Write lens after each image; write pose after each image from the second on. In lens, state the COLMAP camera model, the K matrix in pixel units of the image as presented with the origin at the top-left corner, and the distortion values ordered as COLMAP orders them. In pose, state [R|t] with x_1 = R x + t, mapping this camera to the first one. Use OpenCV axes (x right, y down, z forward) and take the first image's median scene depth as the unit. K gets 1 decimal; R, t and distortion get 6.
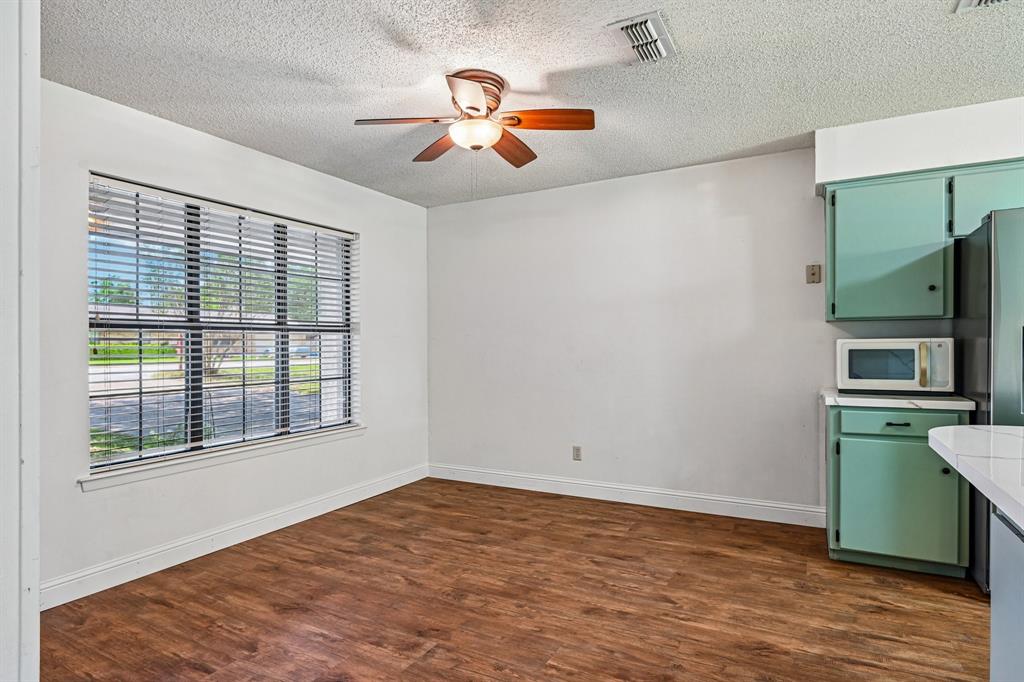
lens RADIAL K [[545.5, 0, 522.4], [0, 545.5, 351.1], [0, 0, 1]] dist [-0.022126, -0.006224]
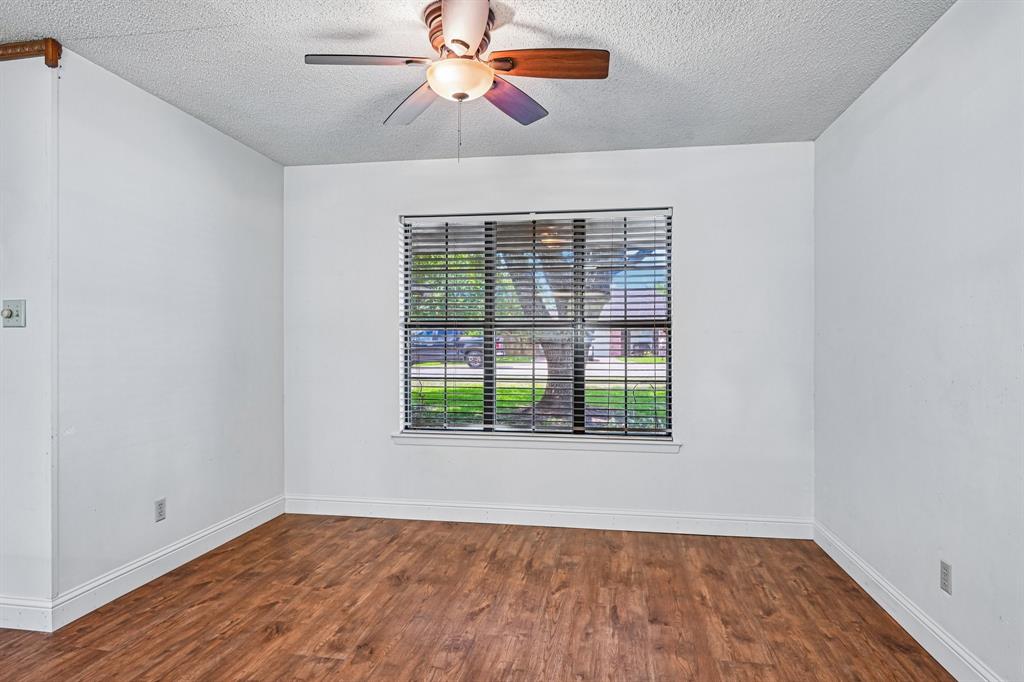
lens RADIAL K [[592.1, 0, 516.5], [0, 592.1, 343.4], [0, 0, 1]] dist [-0.004397, -0.005519]
pose [[0.328035, 0.010340, -0.944609, 0.615577], [-0.021629, 0.999760, 0.003432, -0.010787], [0.944418, 0.019305, 0.328180, 0.641338]]
